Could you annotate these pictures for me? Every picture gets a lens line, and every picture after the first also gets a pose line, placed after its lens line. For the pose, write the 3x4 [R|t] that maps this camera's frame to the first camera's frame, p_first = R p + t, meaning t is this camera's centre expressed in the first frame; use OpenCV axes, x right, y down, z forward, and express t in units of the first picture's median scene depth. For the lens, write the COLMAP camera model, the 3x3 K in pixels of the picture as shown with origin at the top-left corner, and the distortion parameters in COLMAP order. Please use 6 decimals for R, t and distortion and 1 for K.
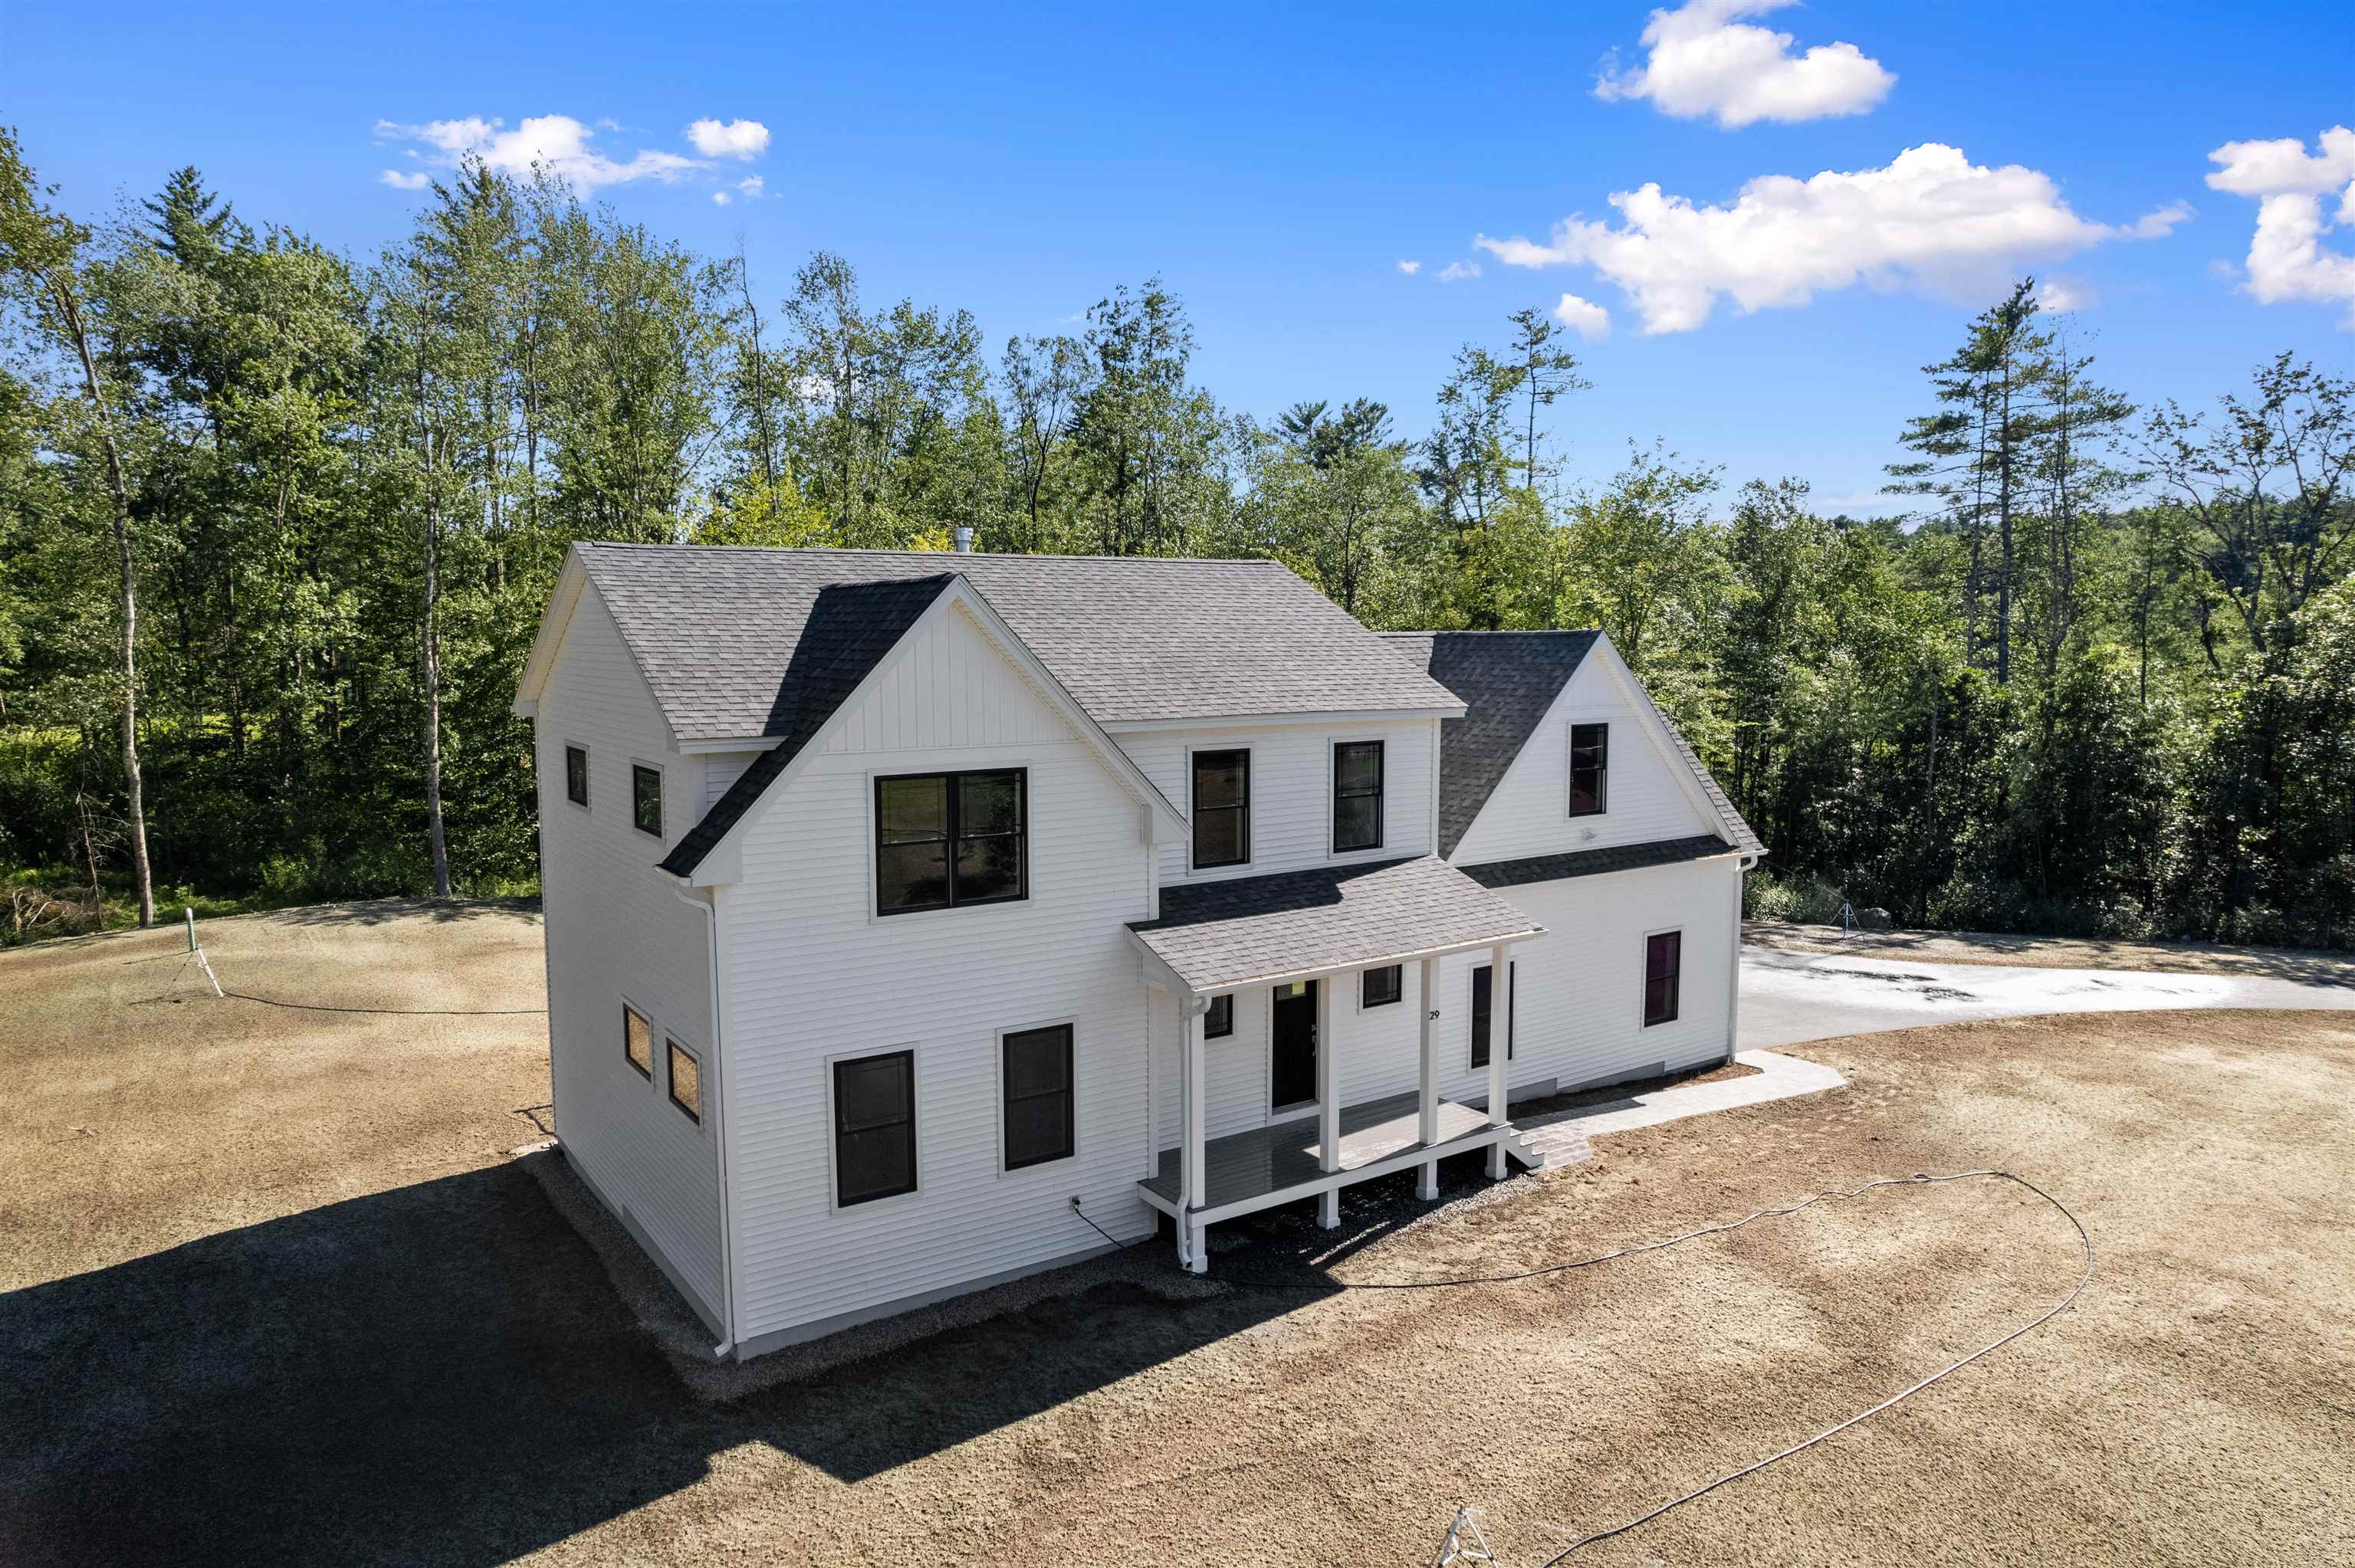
lens RADIAL K [[1504.3, 0, 1179.0], [0, 1504.3, 794.8], [0, 0, 1]] dist [-0.053660, 0.036933]
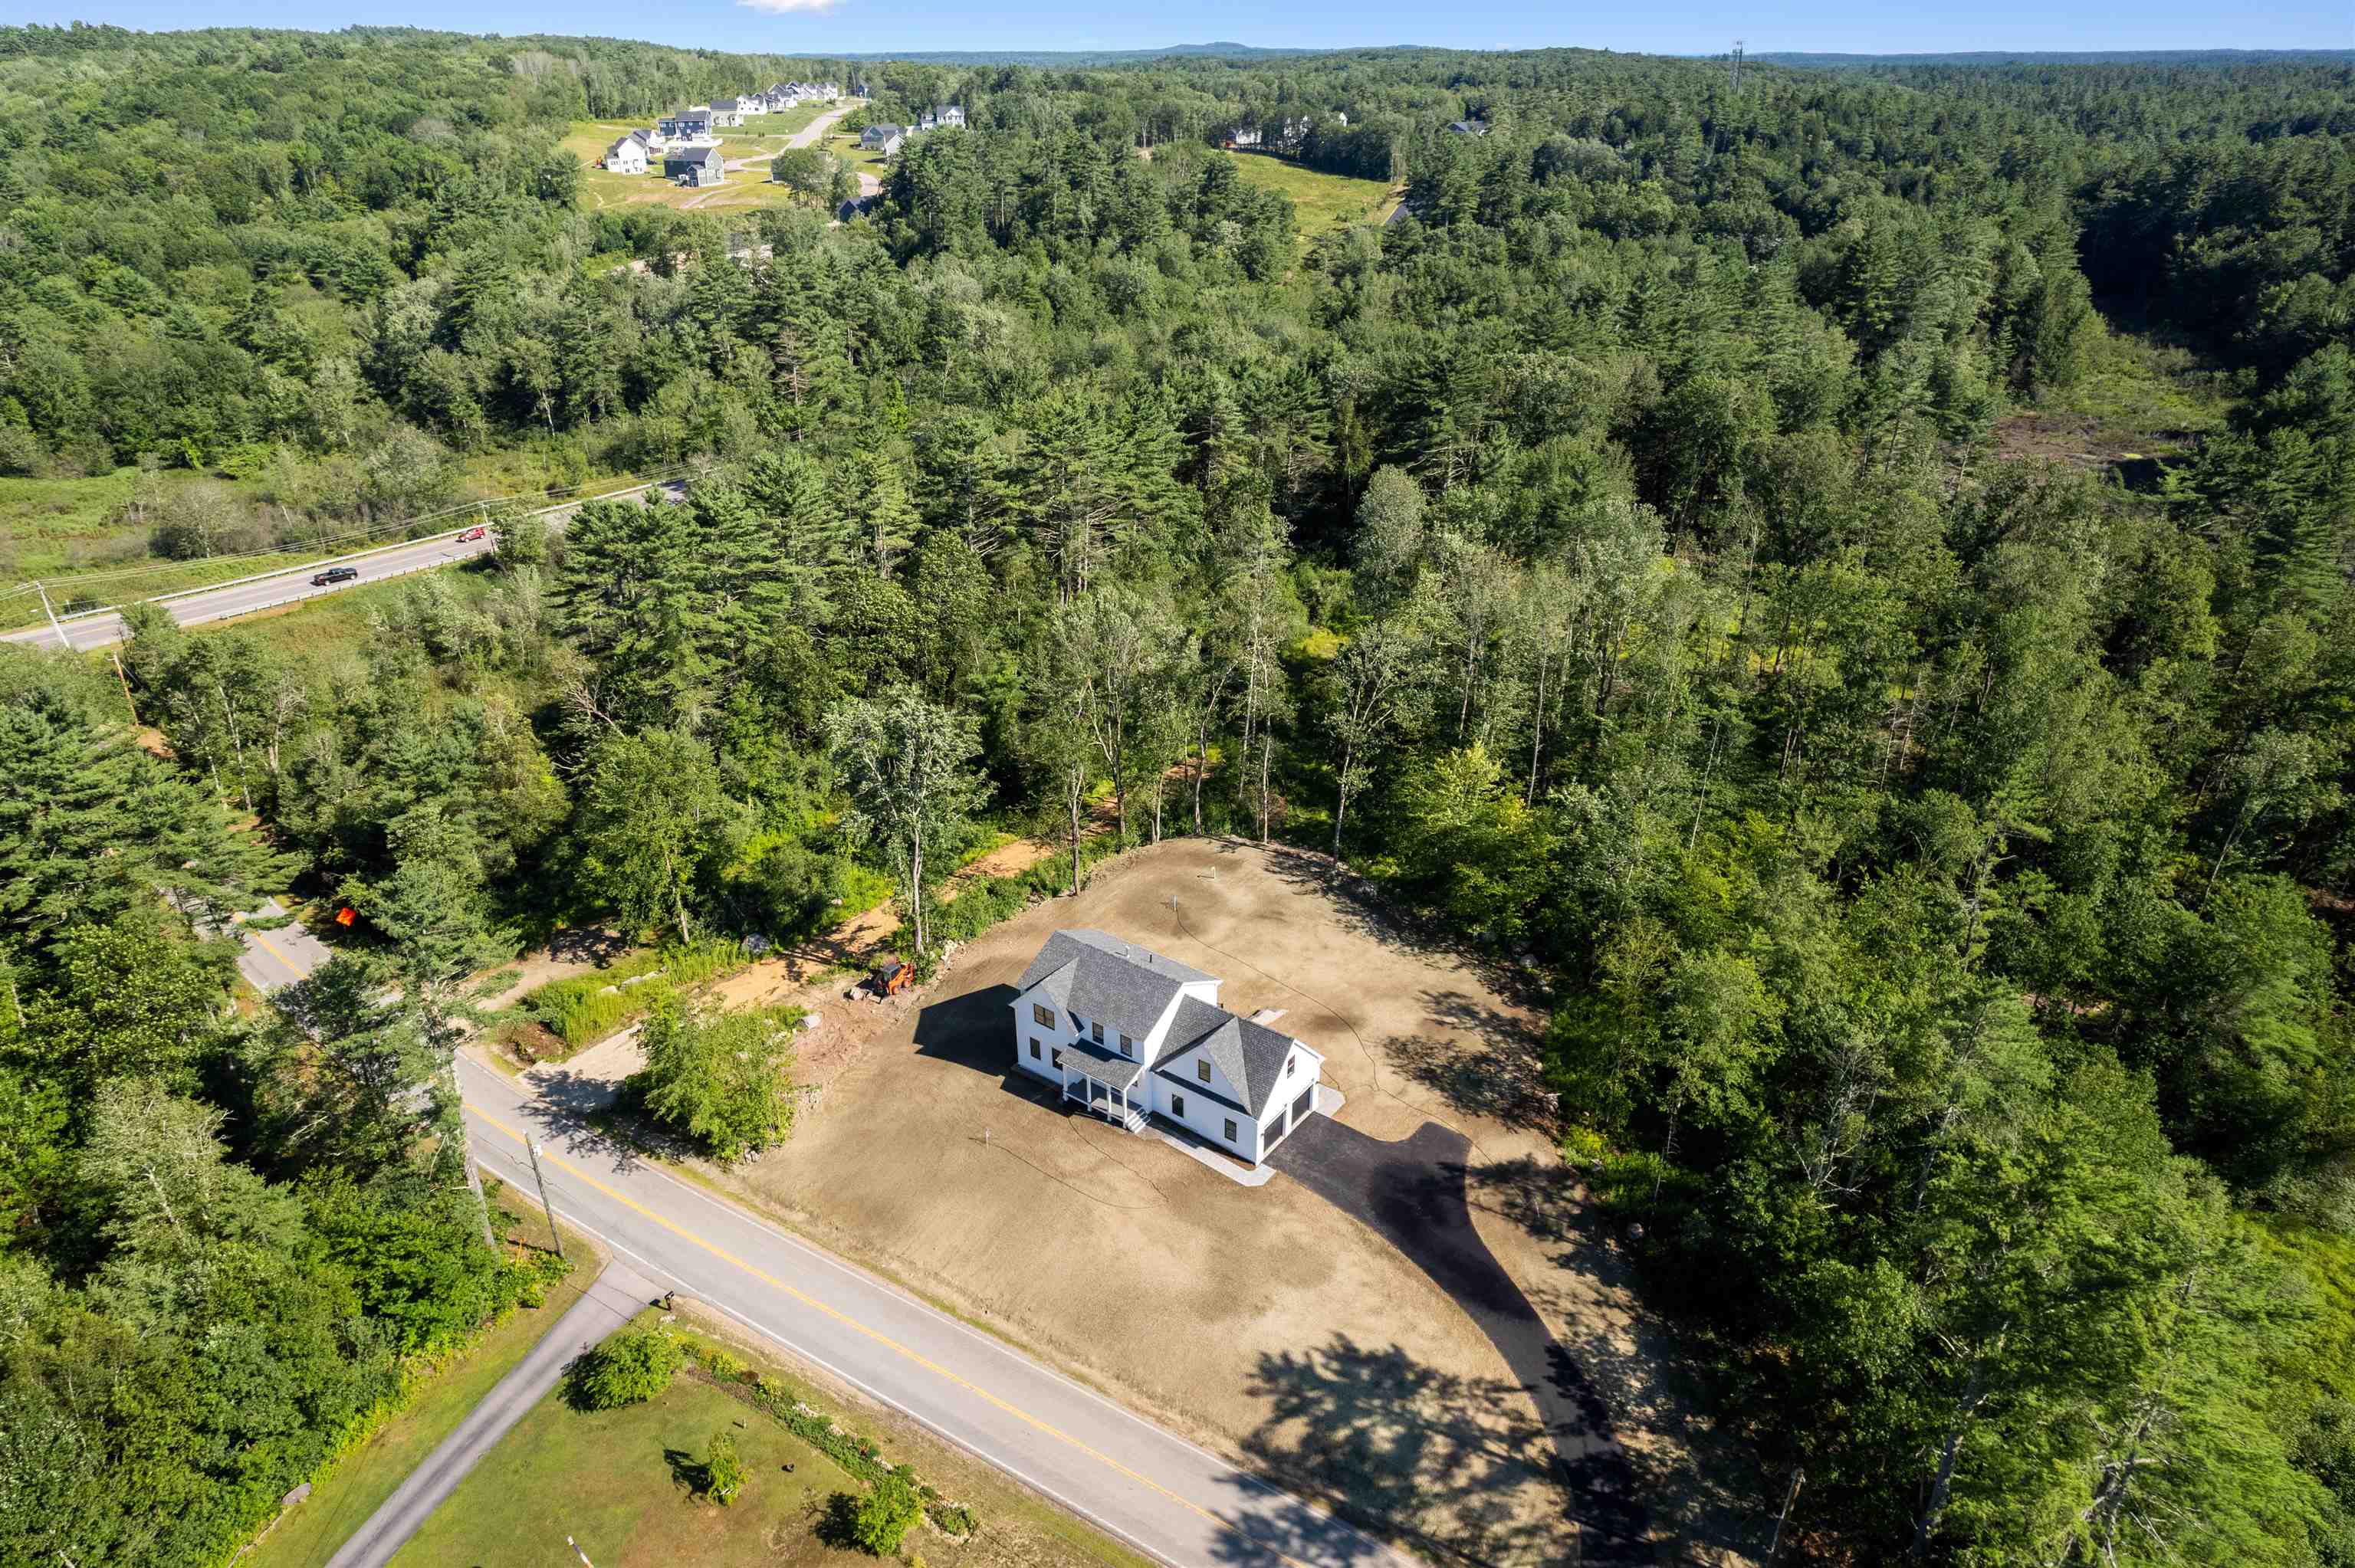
lens RADIAL K [[1504.3, 0, 1170.7], [0, 1504.3, 786.3], [0, 0, 1]] dist [-0.053660, 0.036933]
pose [[0.330032, 0.427515, -0.841611, 4.029797], [-0.100357, 0.902404, 0.419042, -2.903229], [0.938620, -0.053836, 0.340726, -0.473501]]
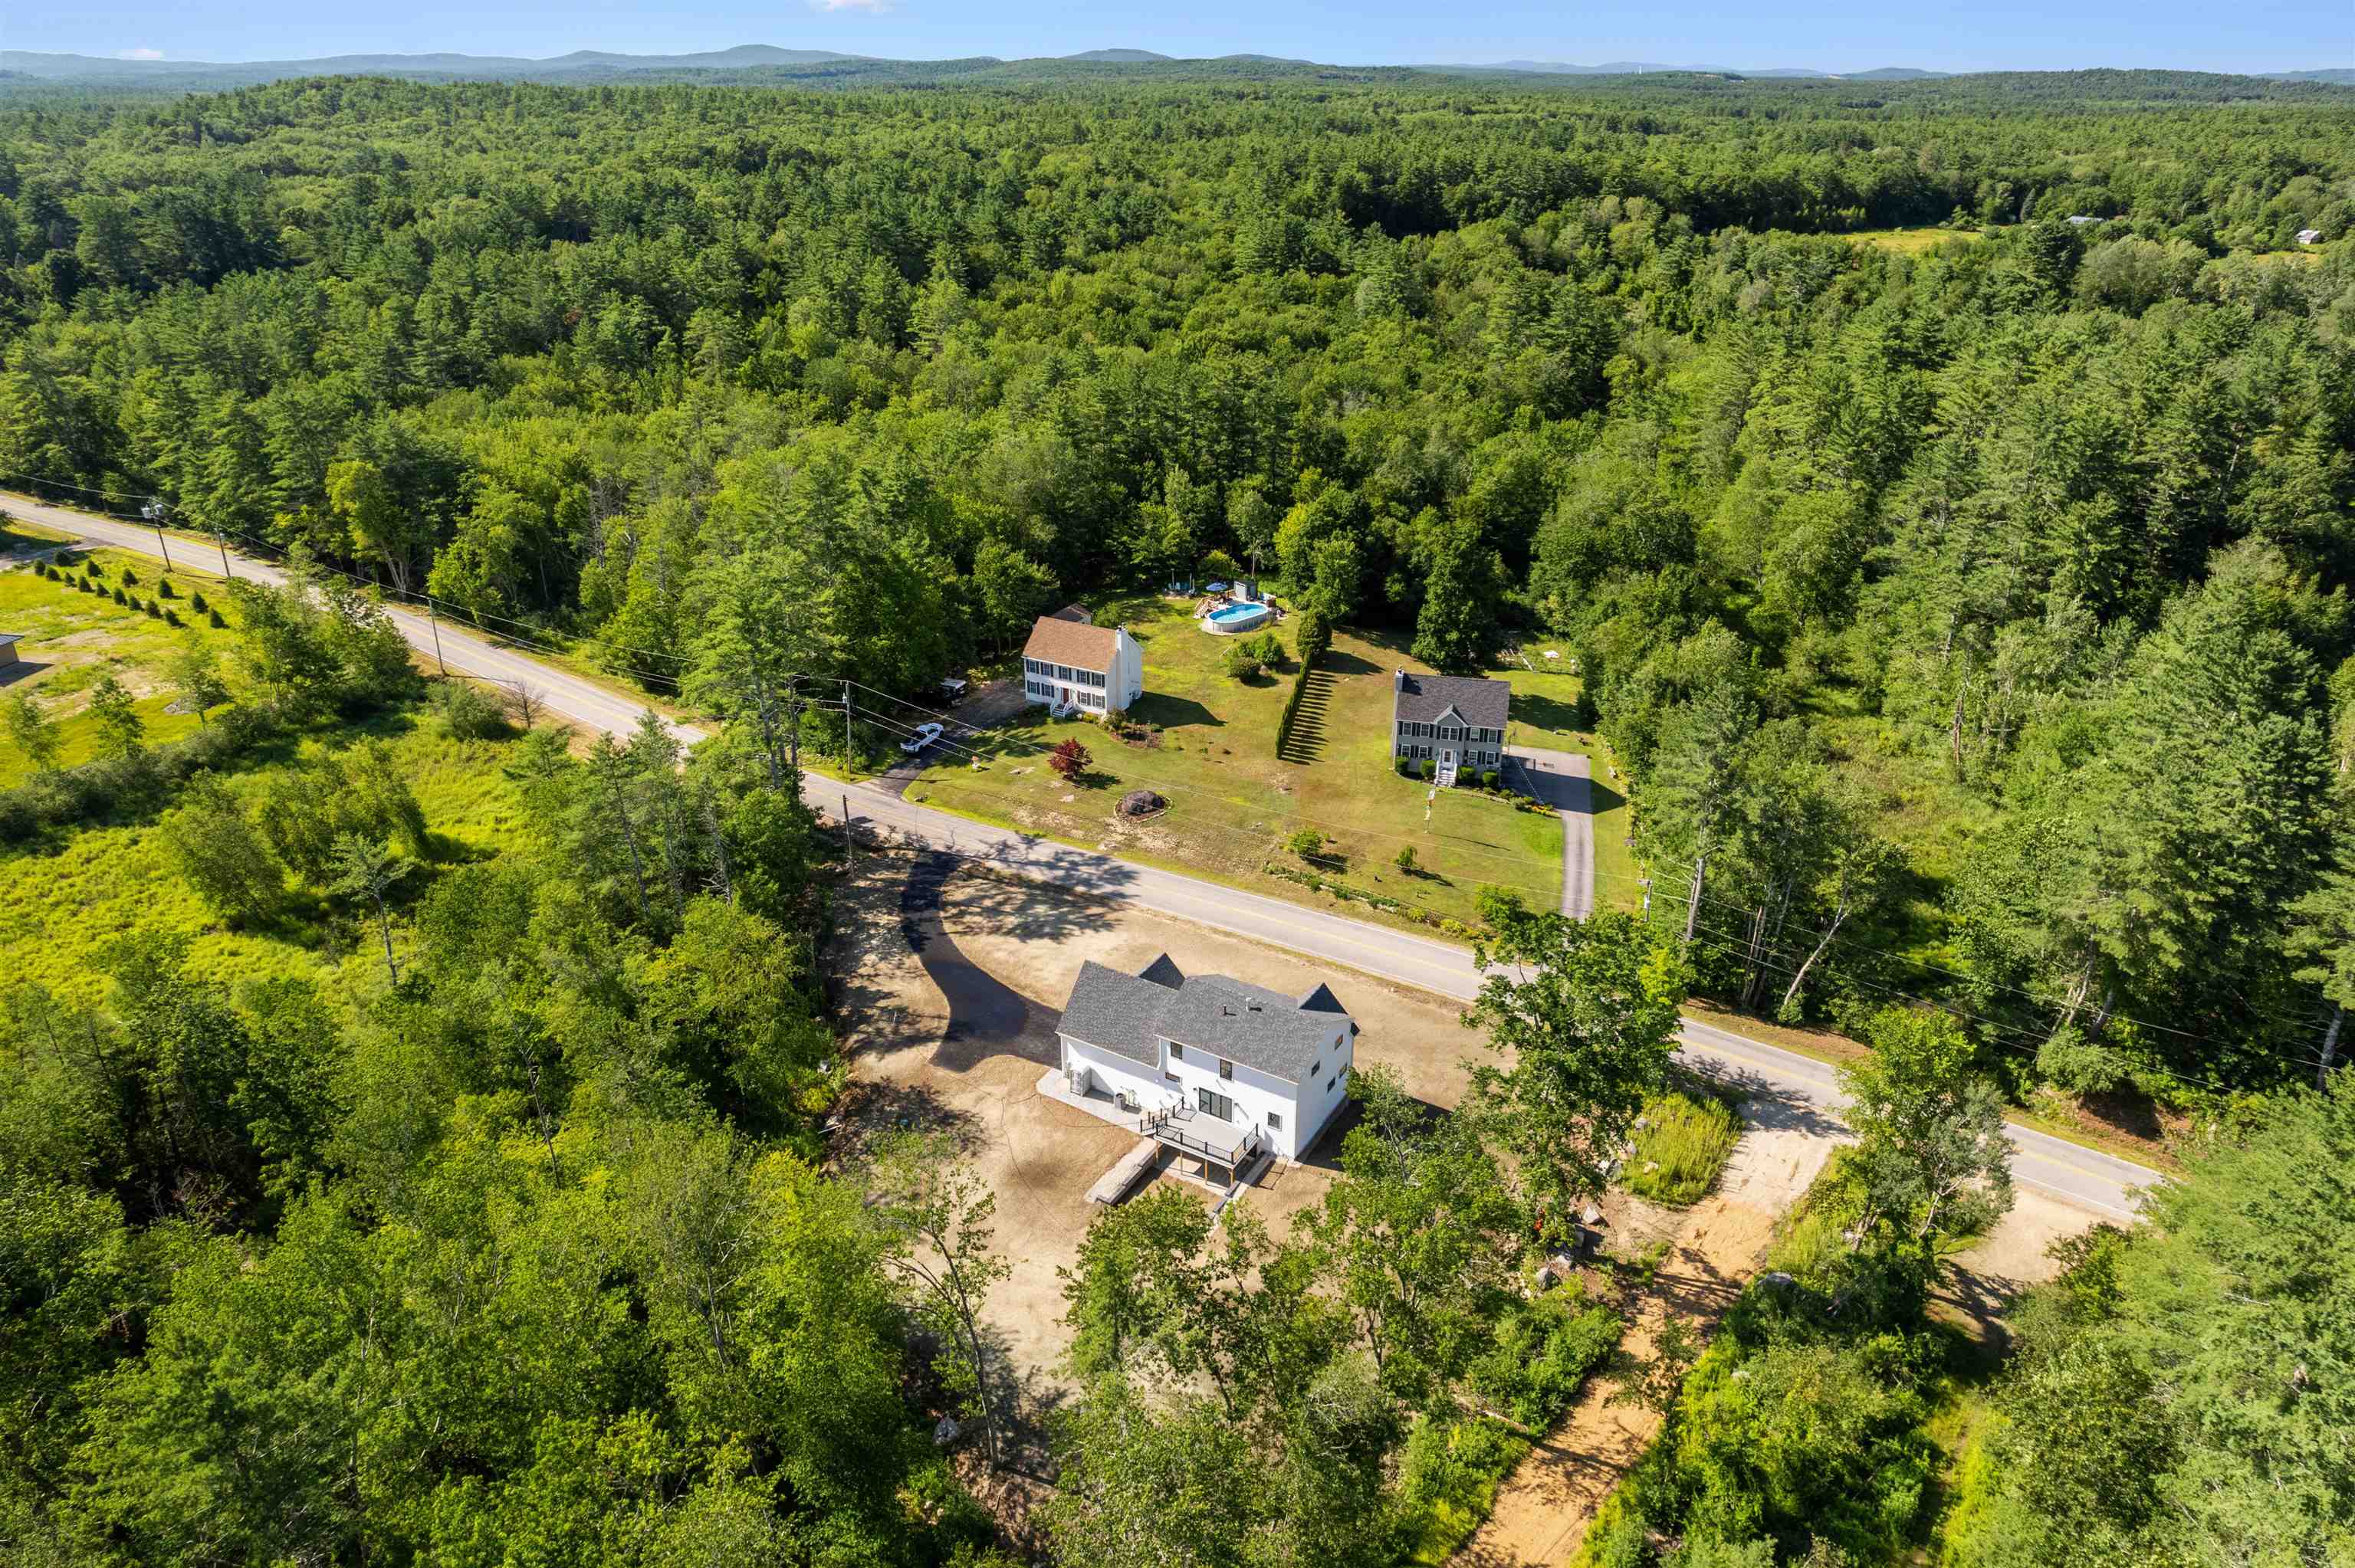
lens RADIAL K [[1504.3, 0, 1190.4], [0, 1504.3, 799.8], [0, 0, 1]] dist [-0.053660, 0.036933]
pose [[-0.422290, -0.399591, 0.813633, -4.031765], [0.093154, 0.873710, 0.477445, -3.307704], [-0.901661, 0.277413, -0.331736, 2.850345]]
